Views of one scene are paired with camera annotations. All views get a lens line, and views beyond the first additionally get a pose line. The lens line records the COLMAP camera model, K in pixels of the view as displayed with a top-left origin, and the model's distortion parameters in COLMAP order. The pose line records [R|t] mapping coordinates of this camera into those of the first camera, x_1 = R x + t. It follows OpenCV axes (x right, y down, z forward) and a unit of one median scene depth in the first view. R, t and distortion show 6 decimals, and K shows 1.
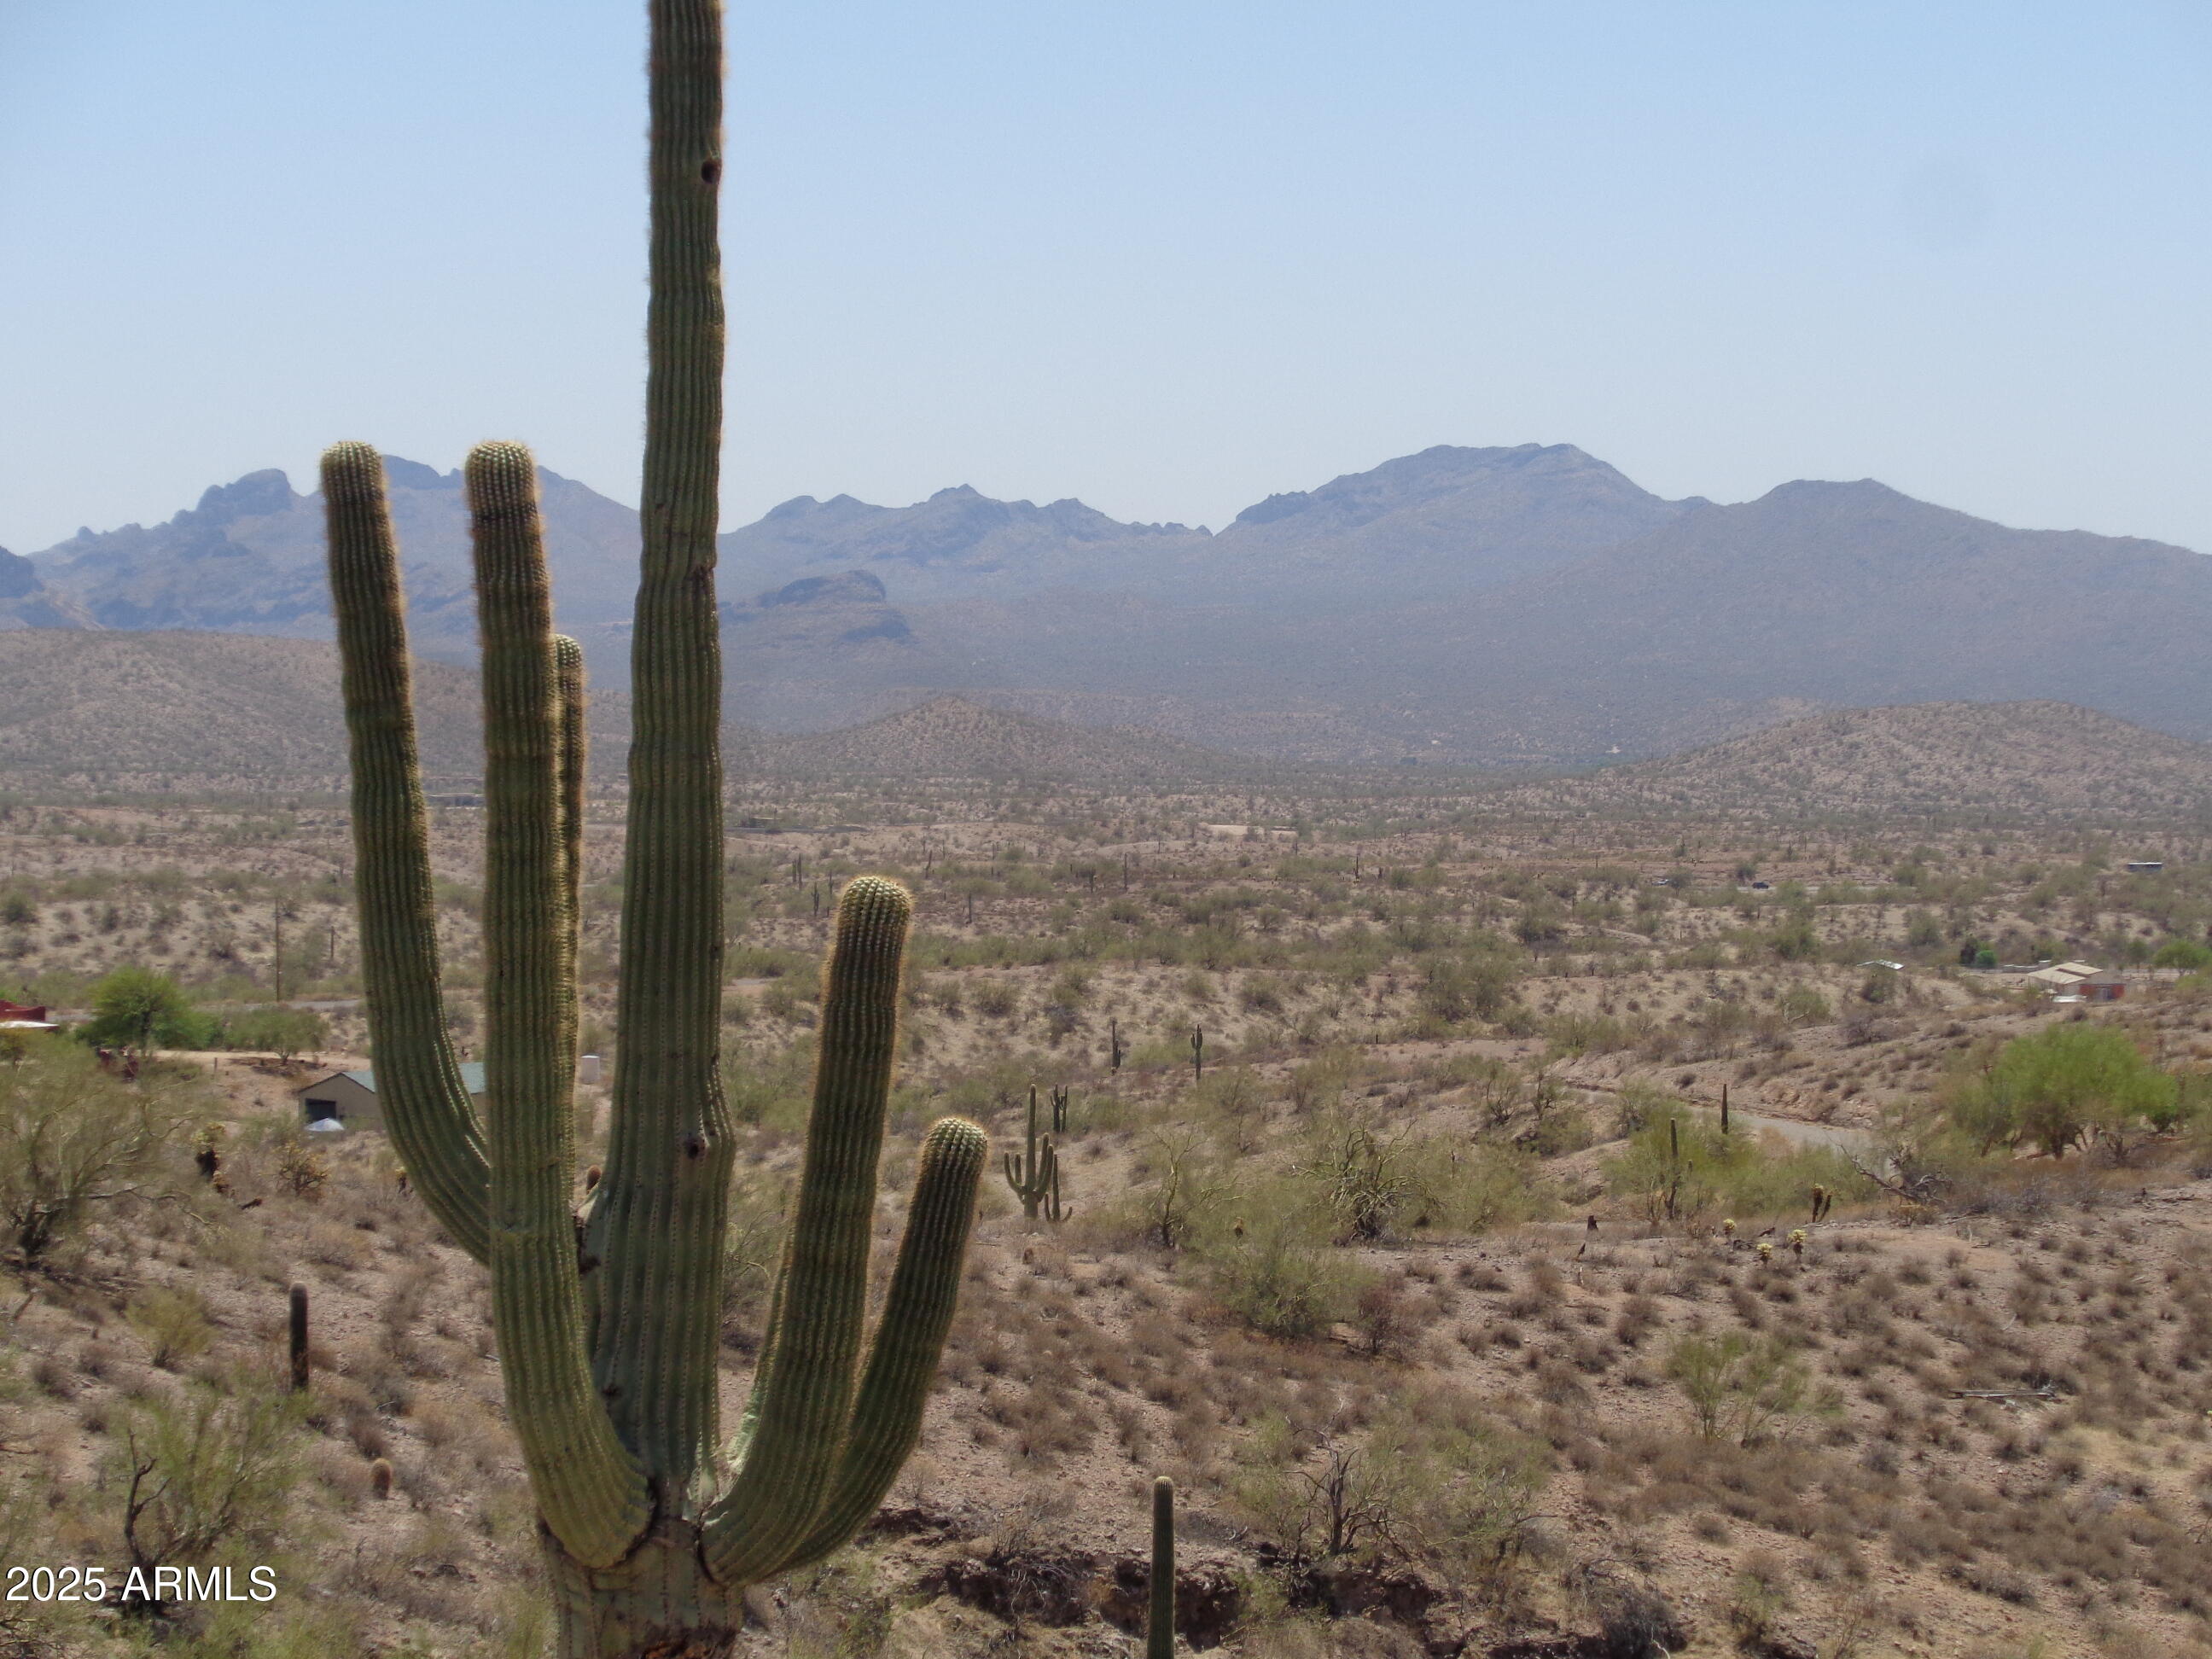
lens RADIAL K [[5504.2, 0, 1103.7], [0, 5504.2, 837.8], [0, 0, 1]] dist [-0.047759, 0.000000]
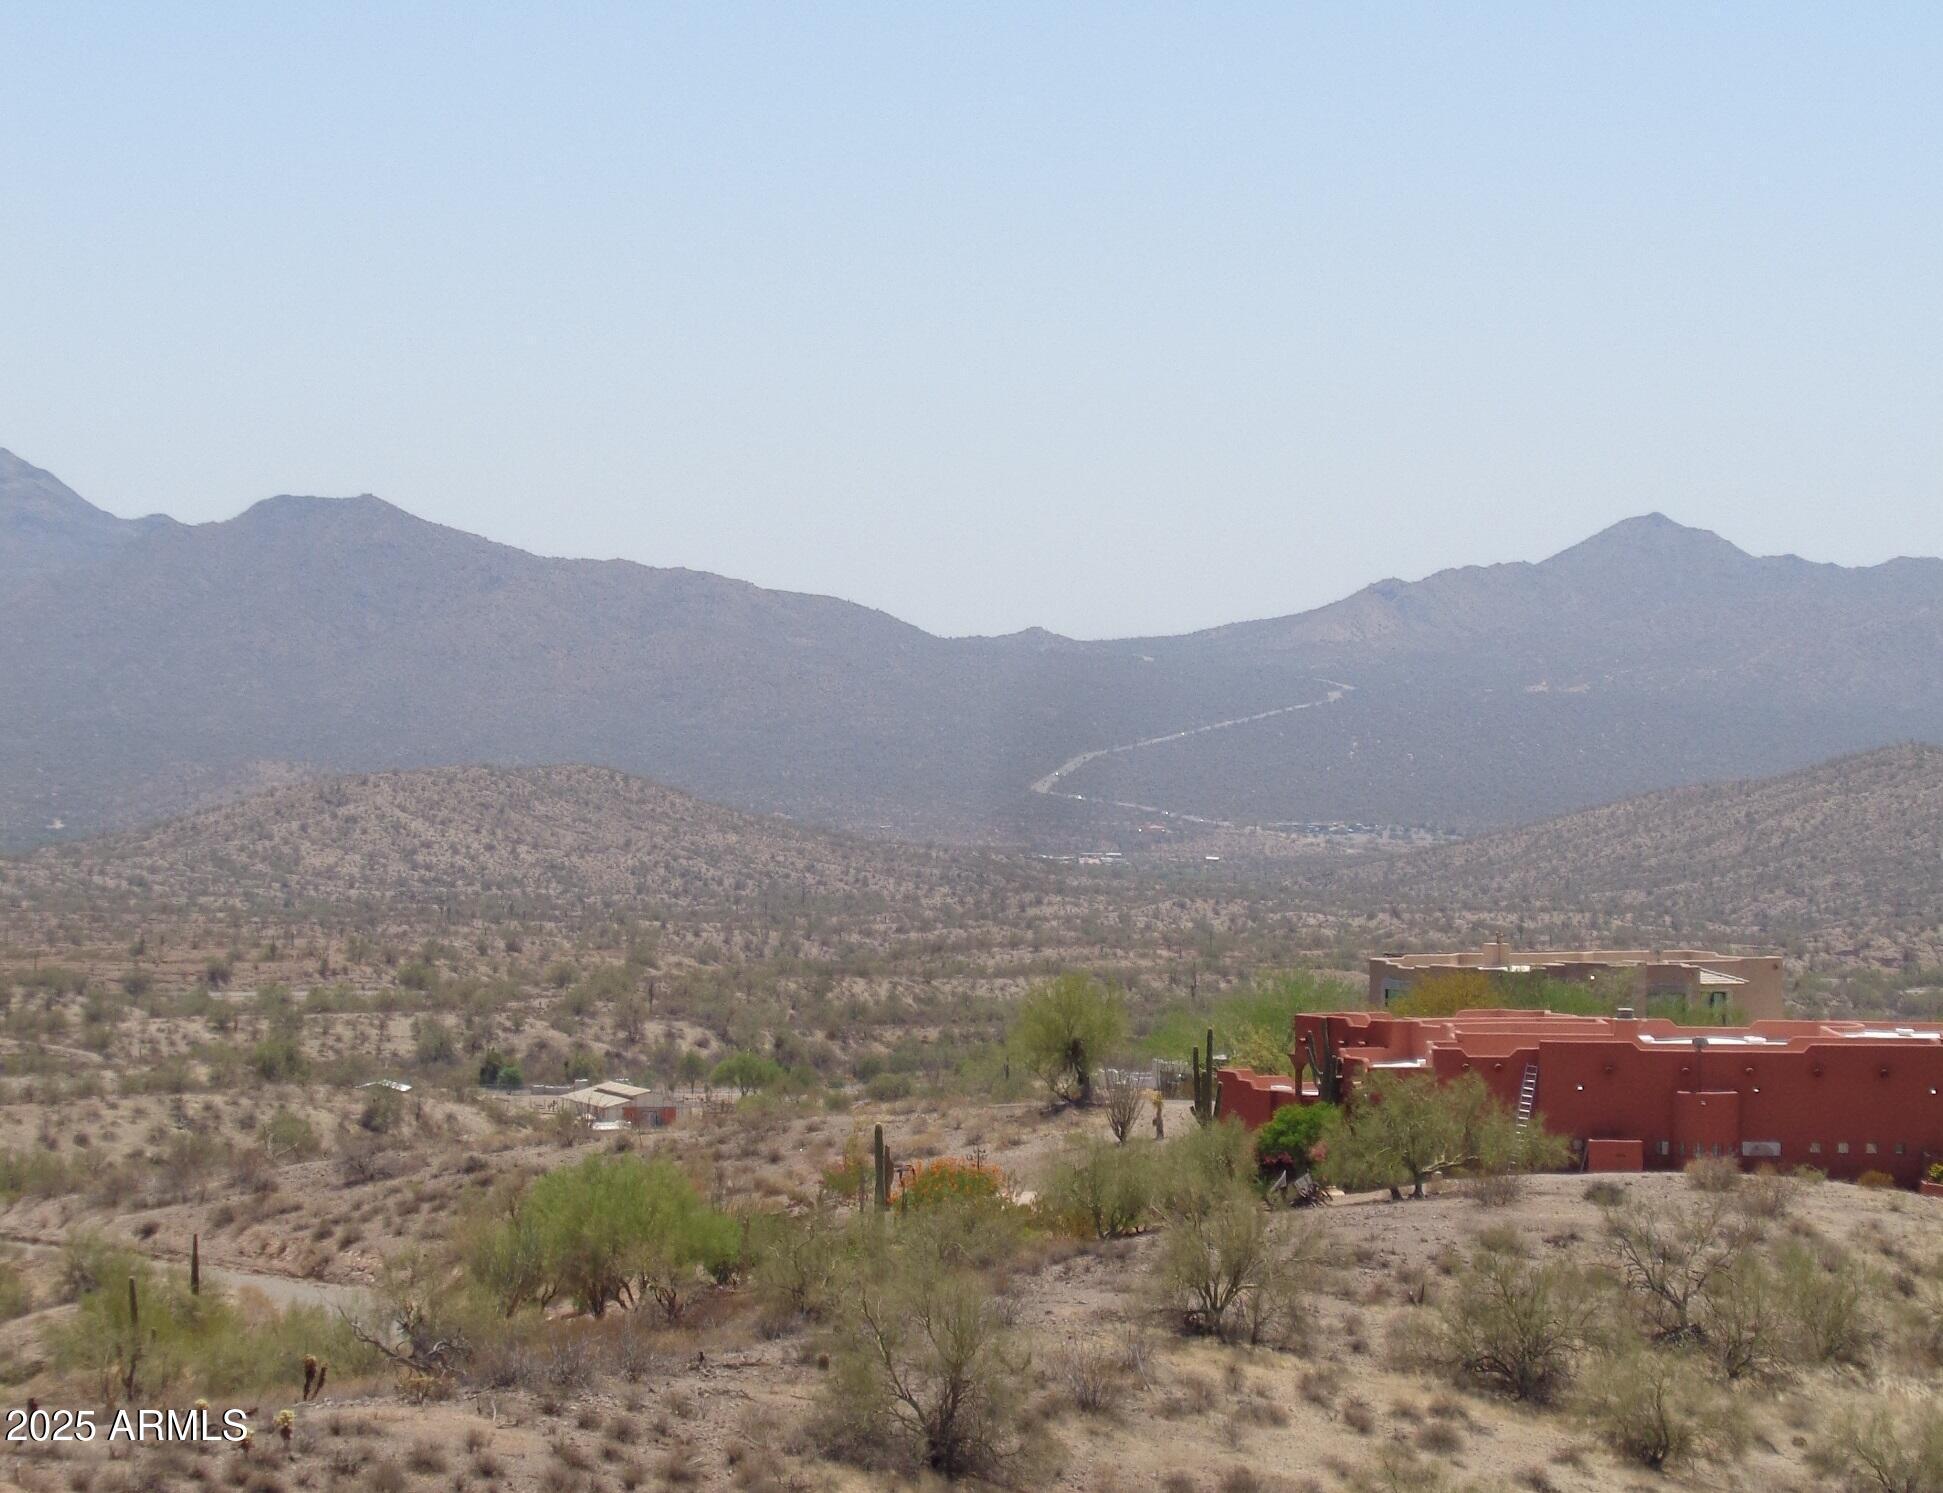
lens RADIAL K [[6711.2, 0, 977.2], [0, 6711.2, 752.0], [0, 0, 1]] dist [-0.059213, 0.000000]
pose [[0.974006, 0.001839, 0.226515, 0.000597], [0.004256, 0.999642, -0.026415, 0.000032], [-0.226483, 0.026693, 0.973649, 0.003006]]
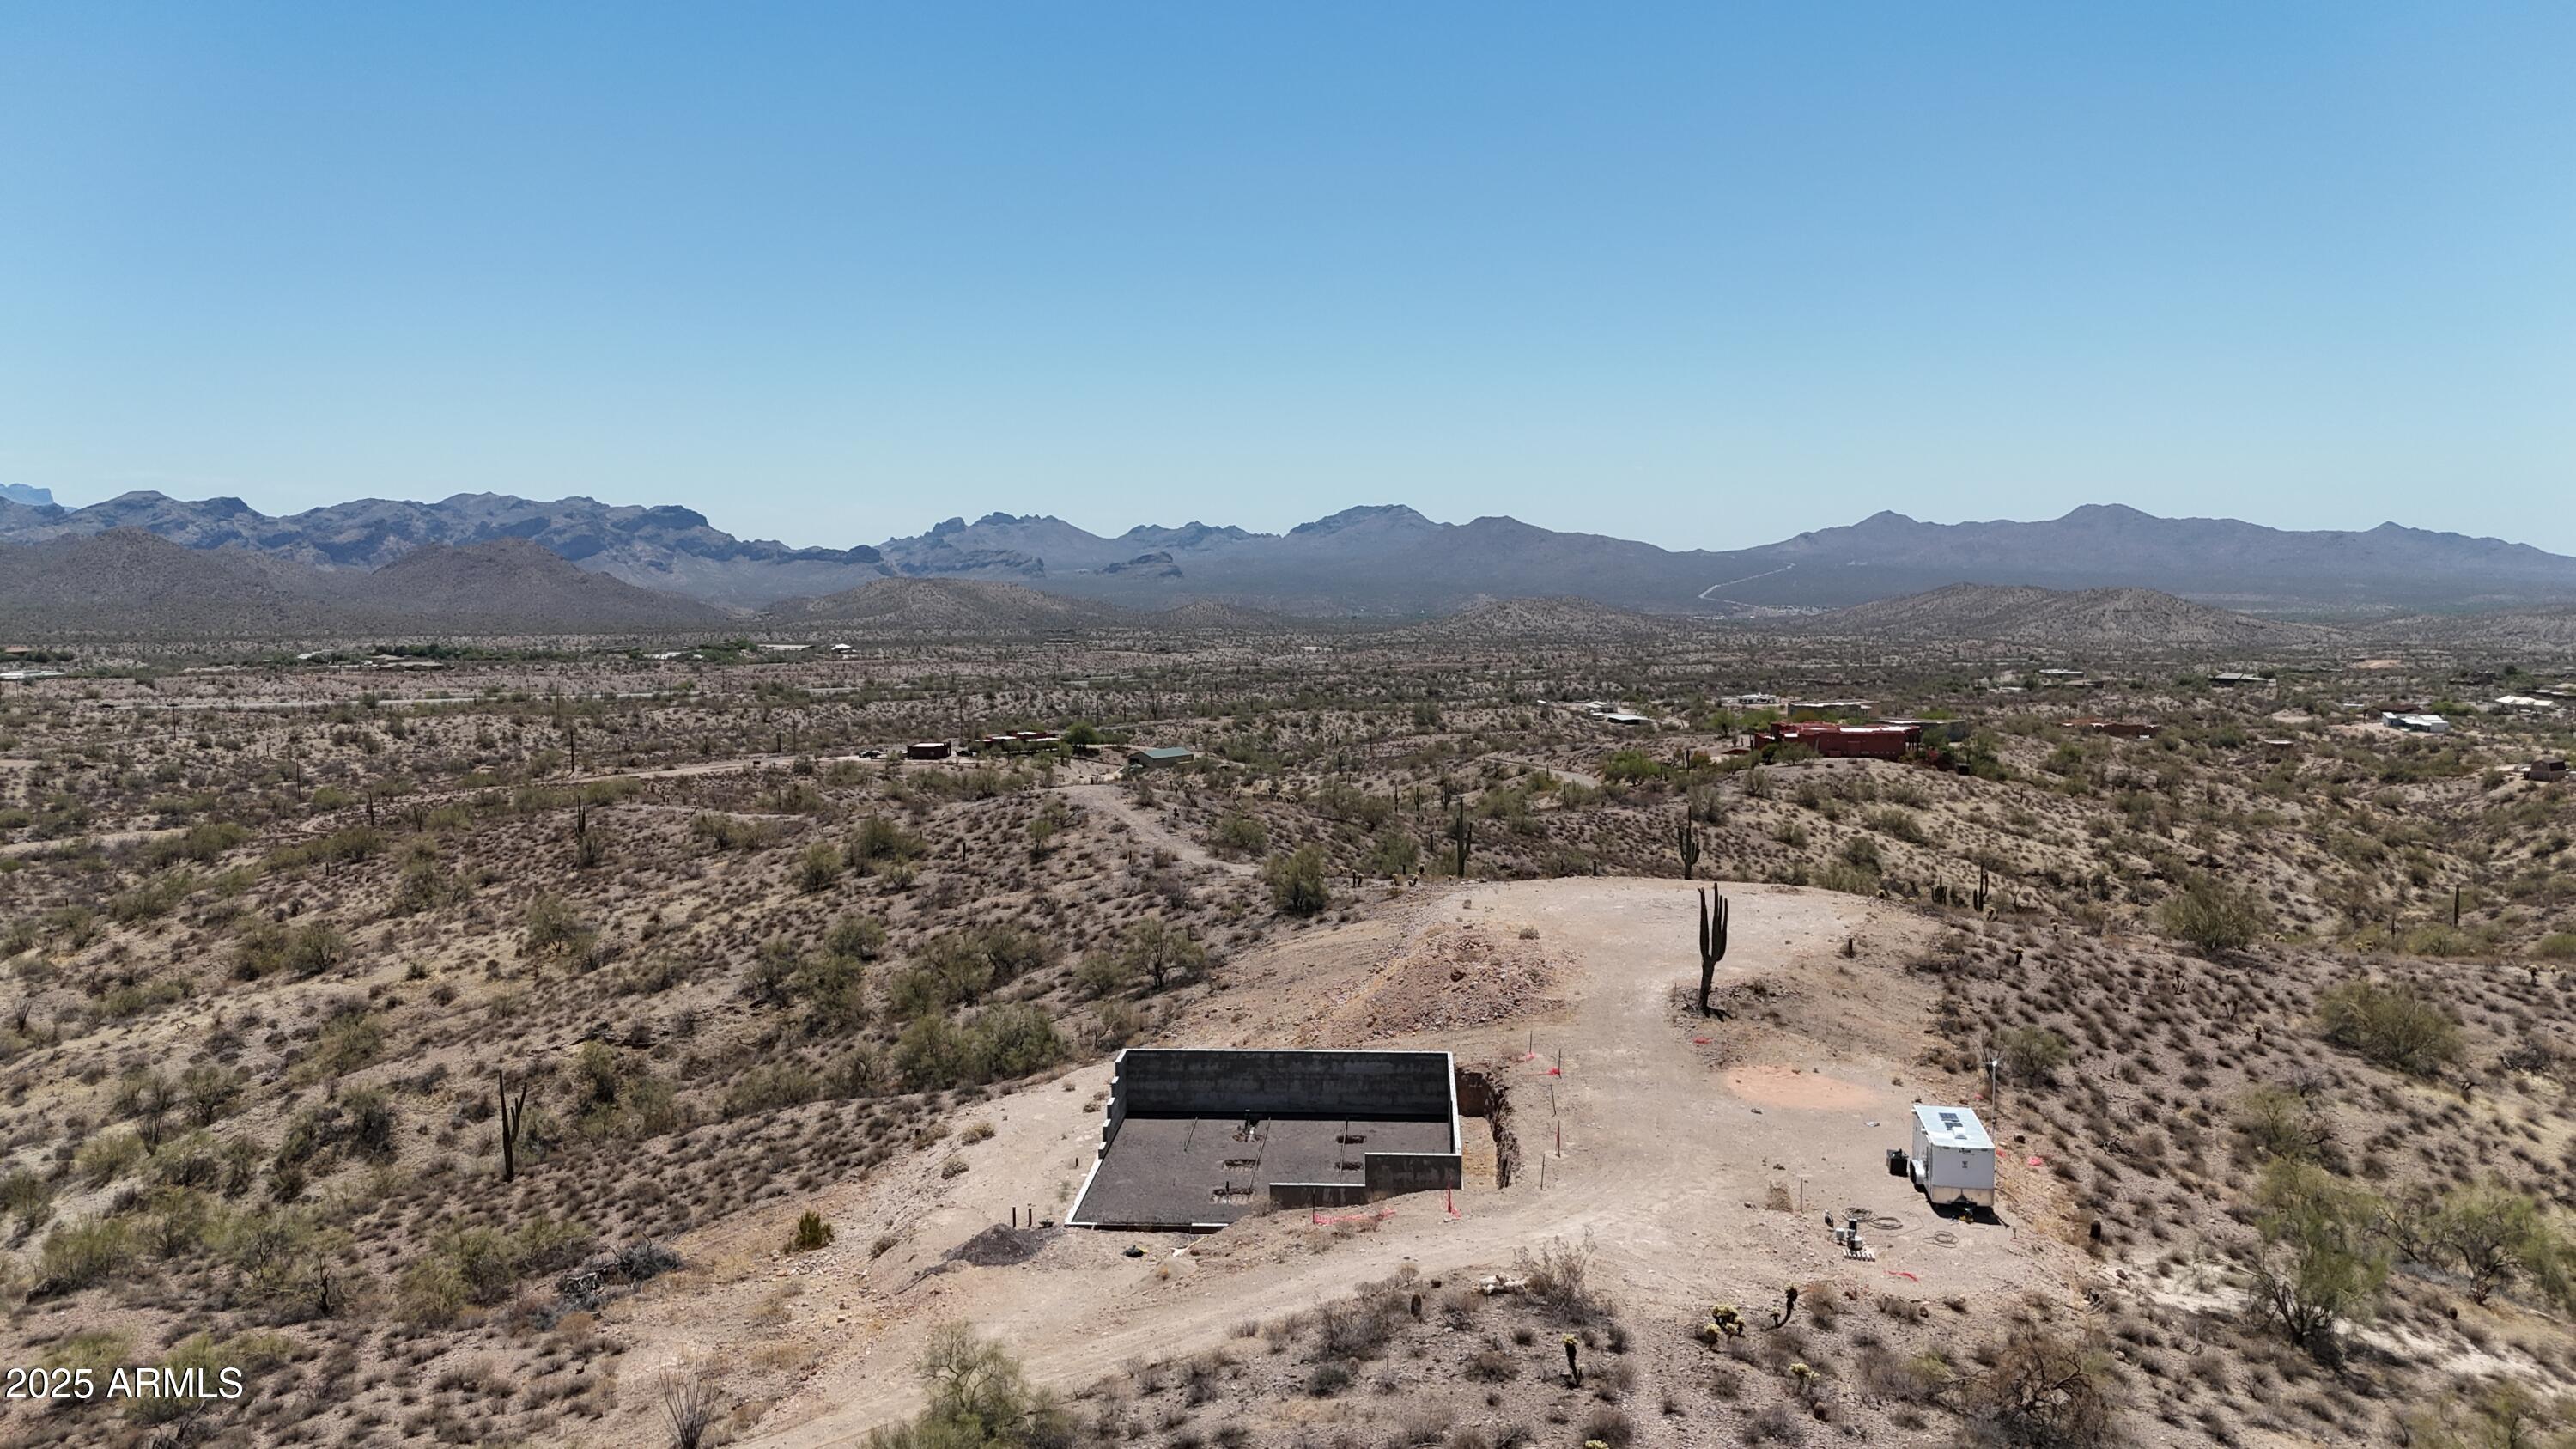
lens RADIAL K [[1895.3, 0, 1286.5], [0, 1895.3, 723.6], [0, 0, 1]] dist [0.084082, -0.090393]
pose [[0.999634, -0.013228, 0.023583, -0.105276], [0.012160, 0.998920, 0.044846, -0.046852], [-0.024151, -0.044542, 0.998716, -0.384381]]
